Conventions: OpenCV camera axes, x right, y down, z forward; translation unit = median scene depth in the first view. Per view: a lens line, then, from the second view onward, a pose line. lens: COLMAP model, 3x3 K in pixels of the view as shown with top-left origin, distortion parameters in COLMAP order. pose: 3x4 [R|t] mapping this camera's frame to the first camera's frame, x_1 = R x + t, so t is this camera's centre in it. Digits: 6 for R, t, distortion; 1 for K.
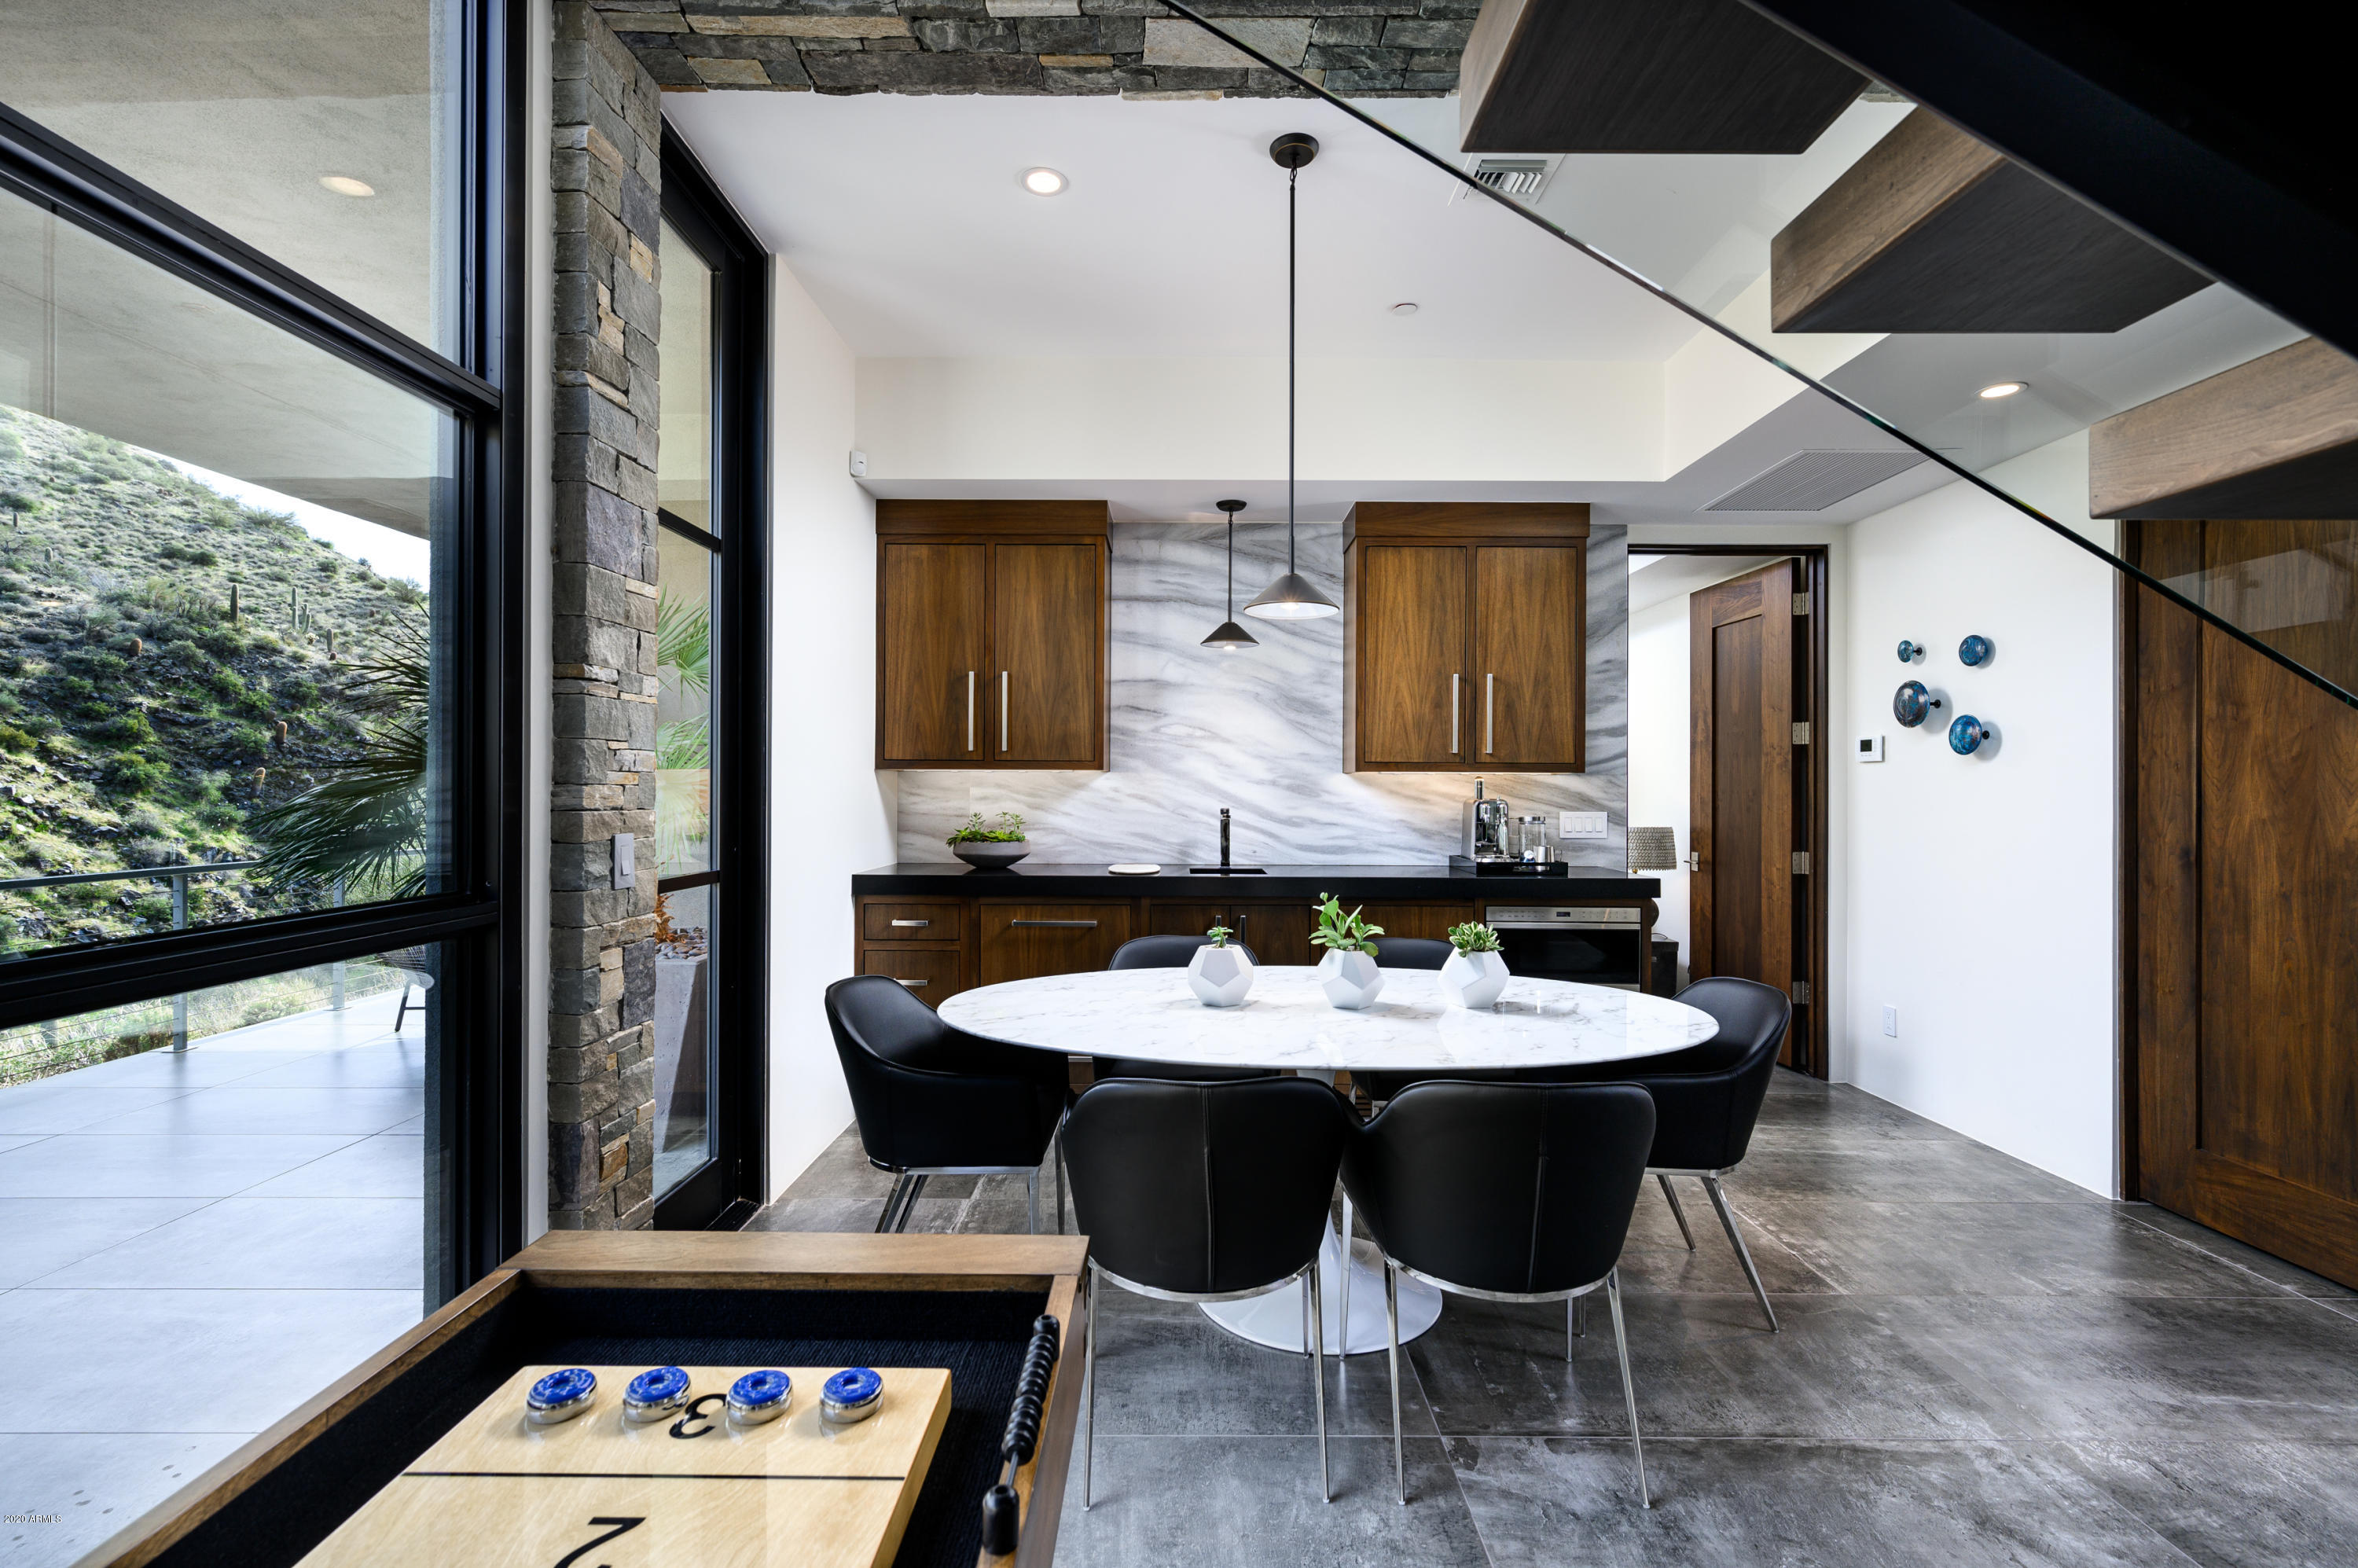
lens RADIAL K [[1032.4, 0, 1172.3], [0, 1032.4, 784.2], [0, 0, 1]] dist [0.010339, -0.000252]
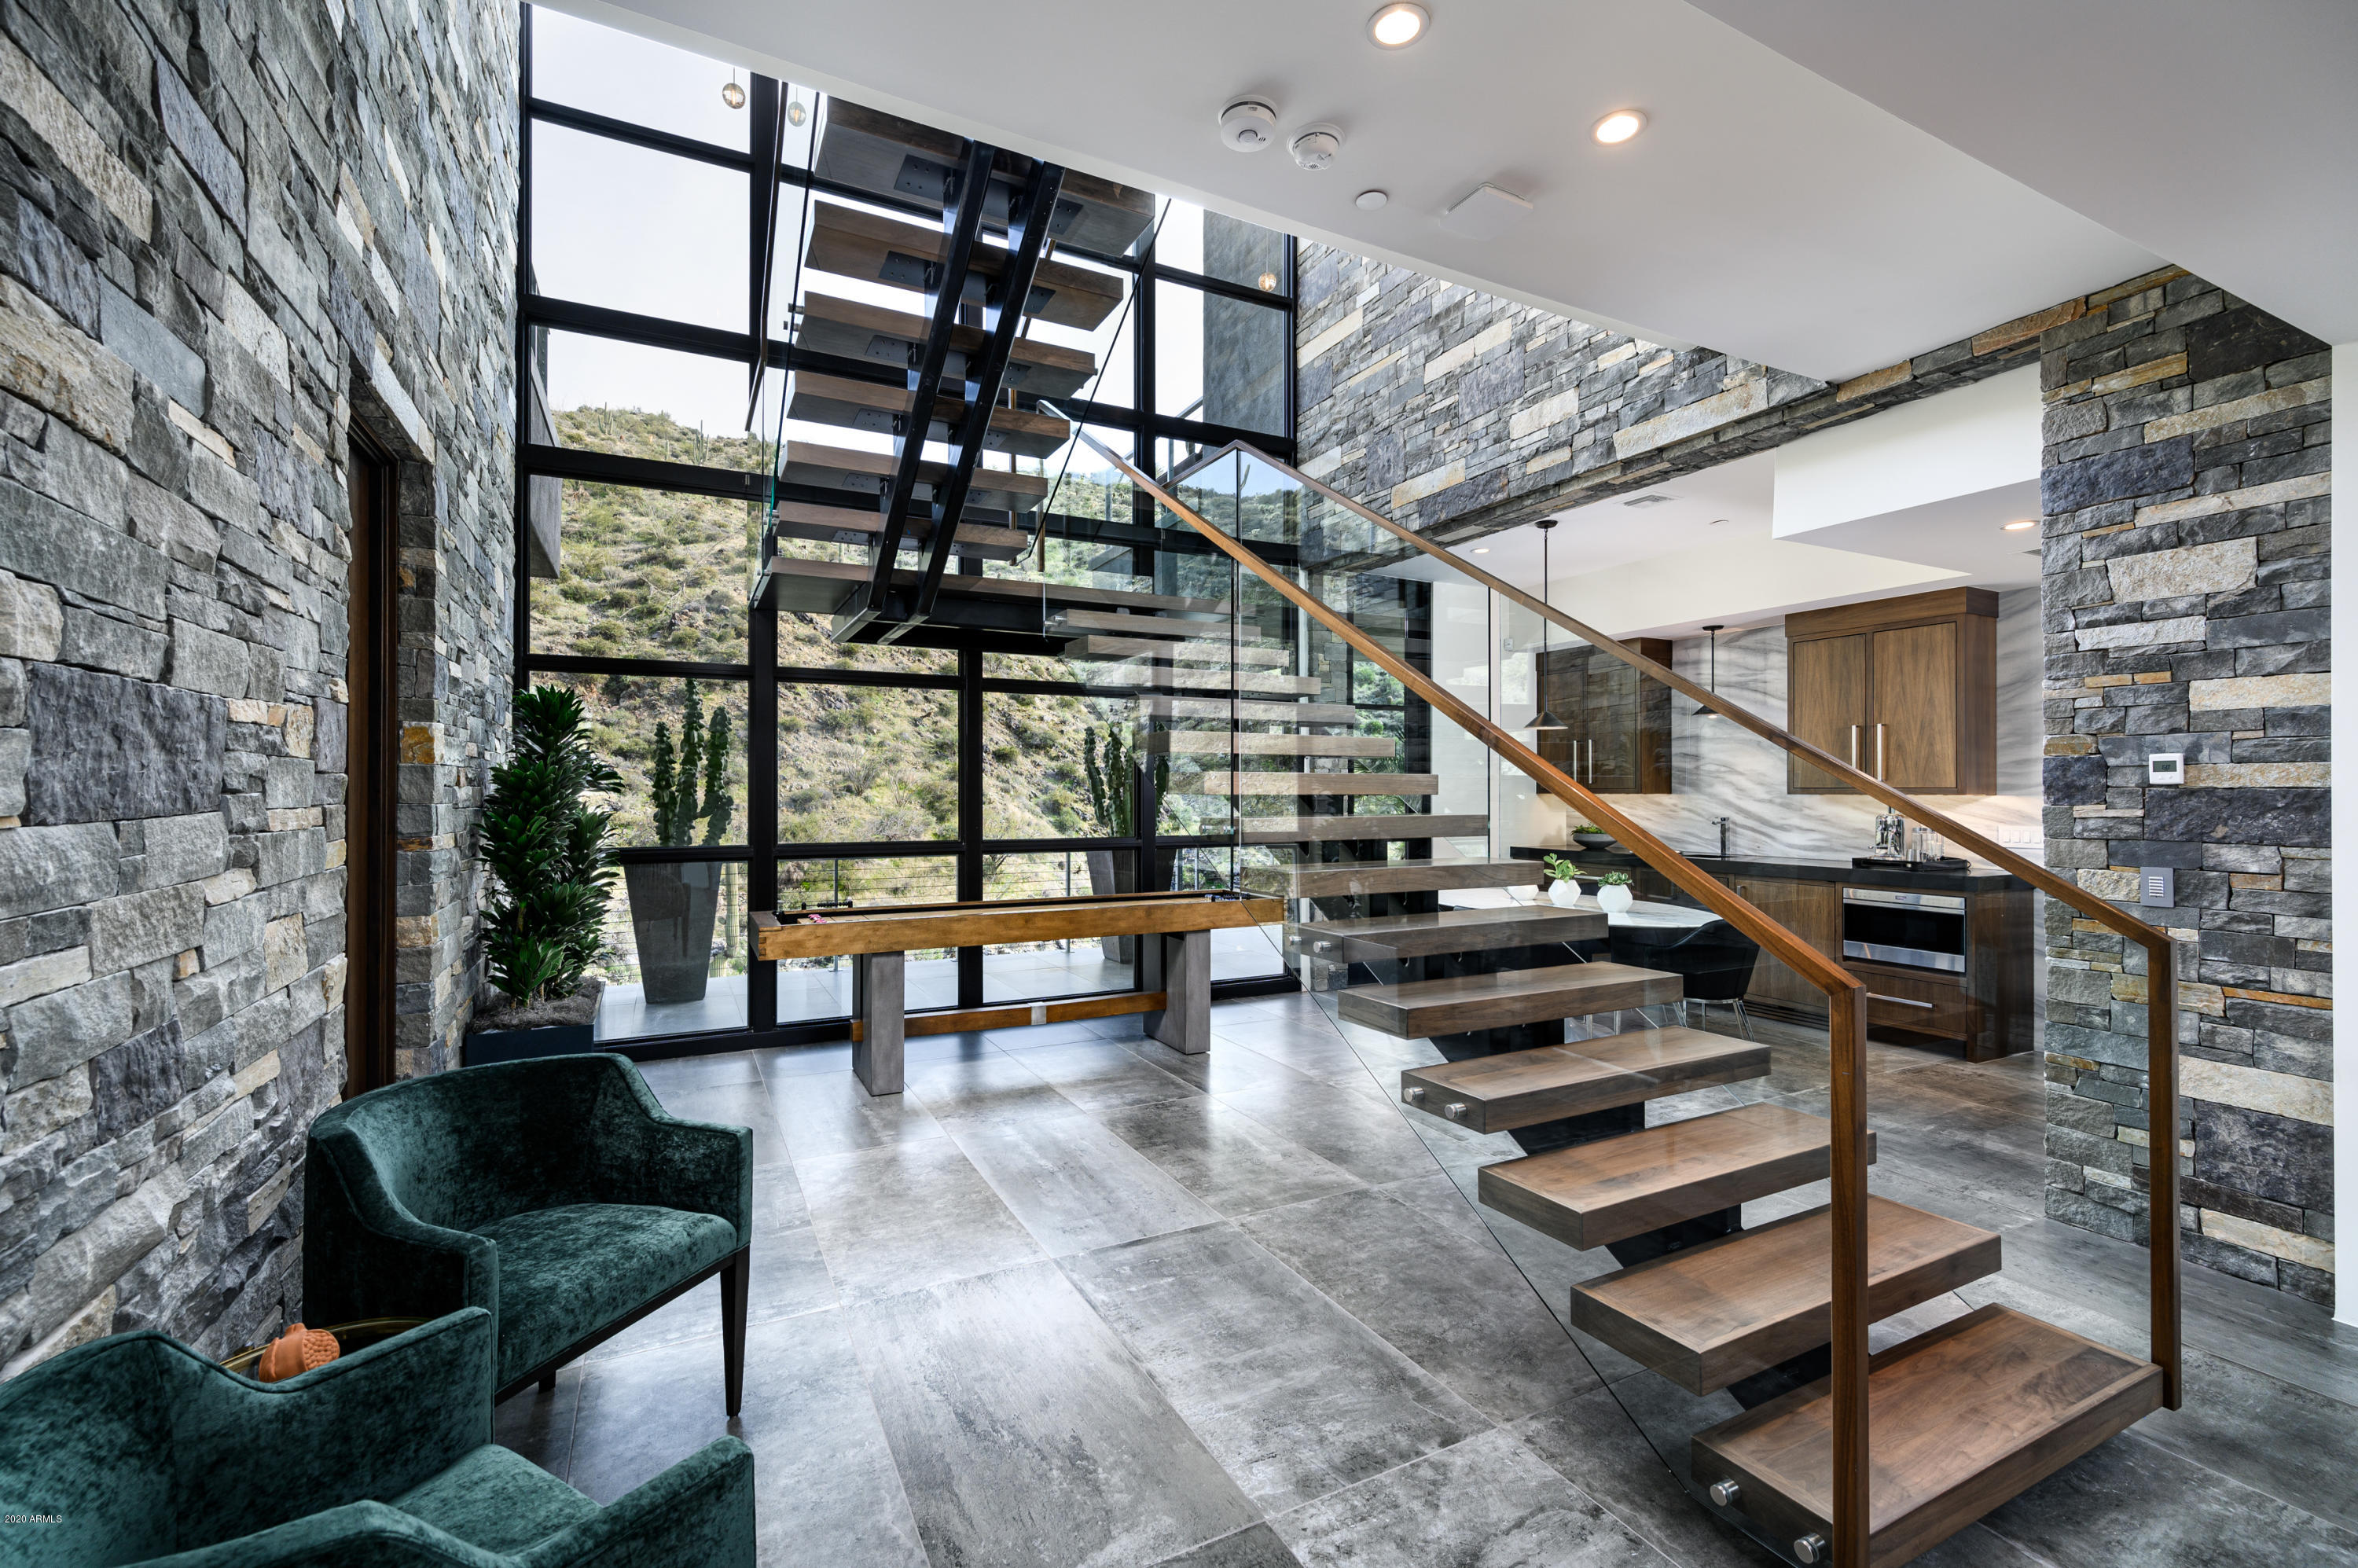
lens RADIAL K [[970.9, 0, 1176.7], [0, 970.9, 803.9], [0, 0, 1]] dist [-0.000237, 0.000602]
pose [[0.468058, 0.007361, -0.883667, 0.966605], [0.005264, 0.999924, 0.011118, -0.017747], [0.883682, -0.009855, 0.467983, -0.423237]]
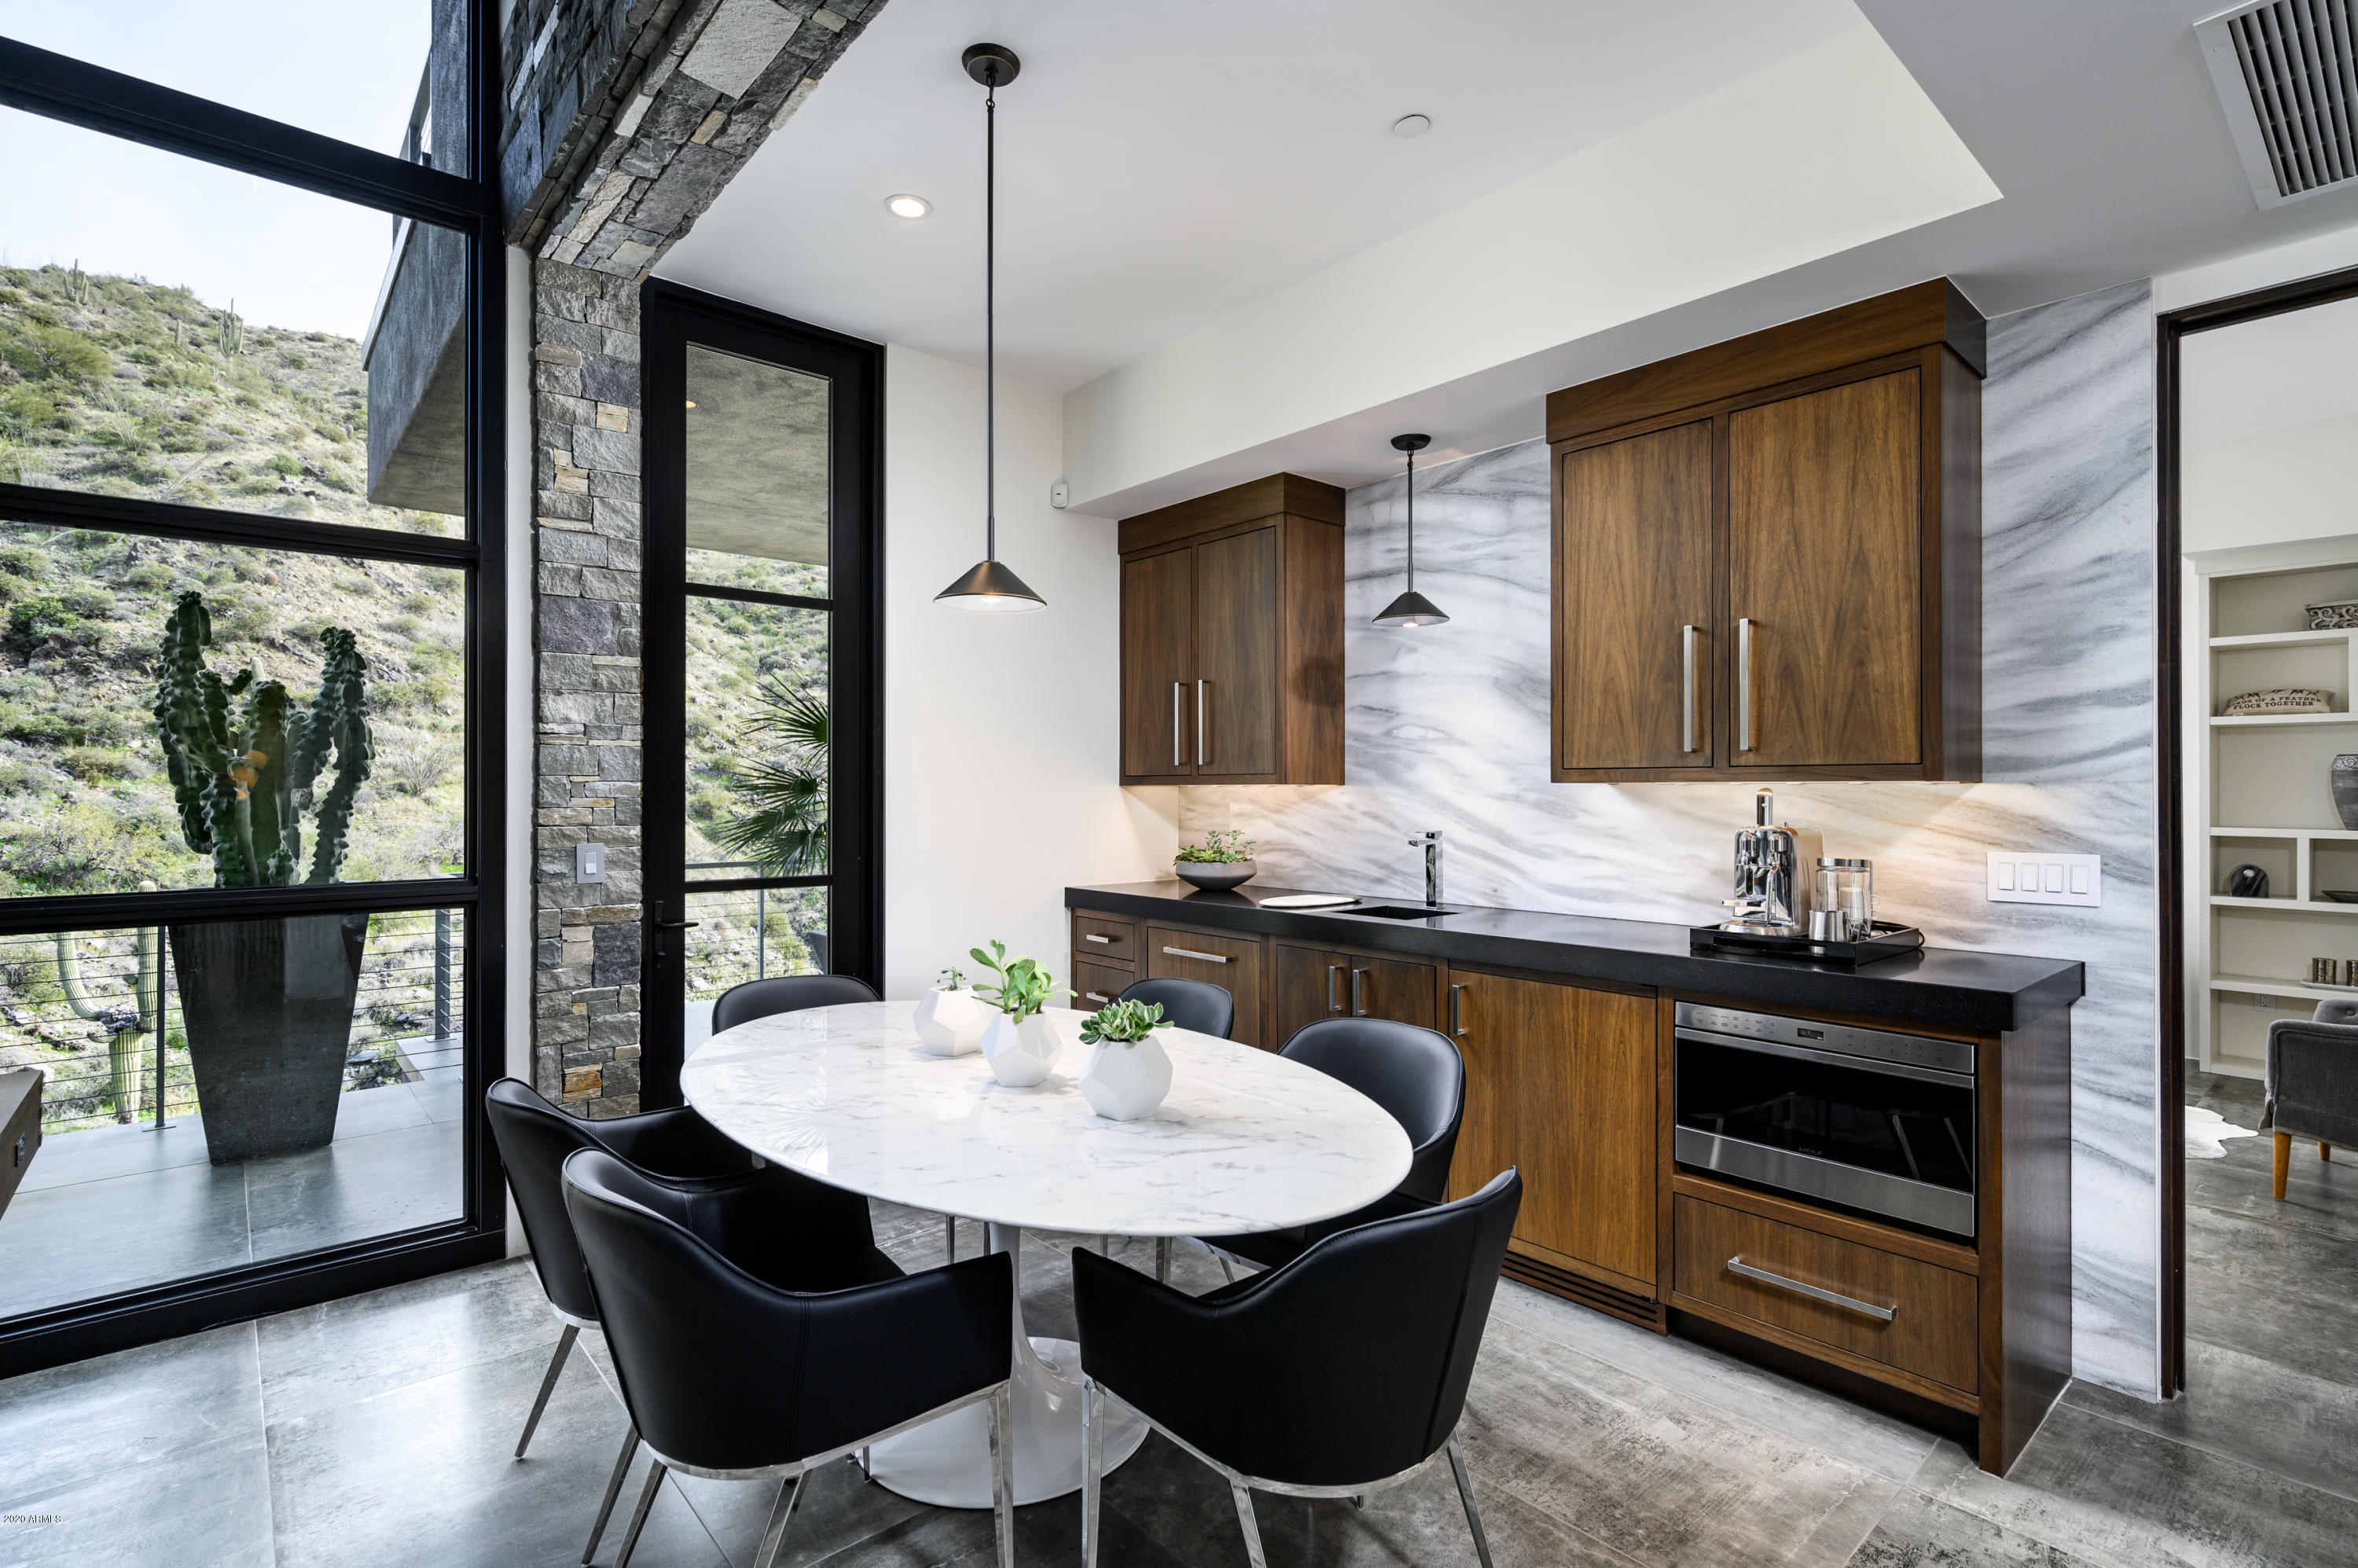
lens RADIAL K [[1085.3, 0, 1164.5], [0, 1085.3, 788.8], [0, 0, 1]] dist [-0.003408, -0.000294]
pose [[0.665958, -0.006235, -0.745963, 0.524381], [0.006743, 0.999975, -0.002337, -0.008061], [0.745959, -0.003474, 0.665983, 0.309171]]
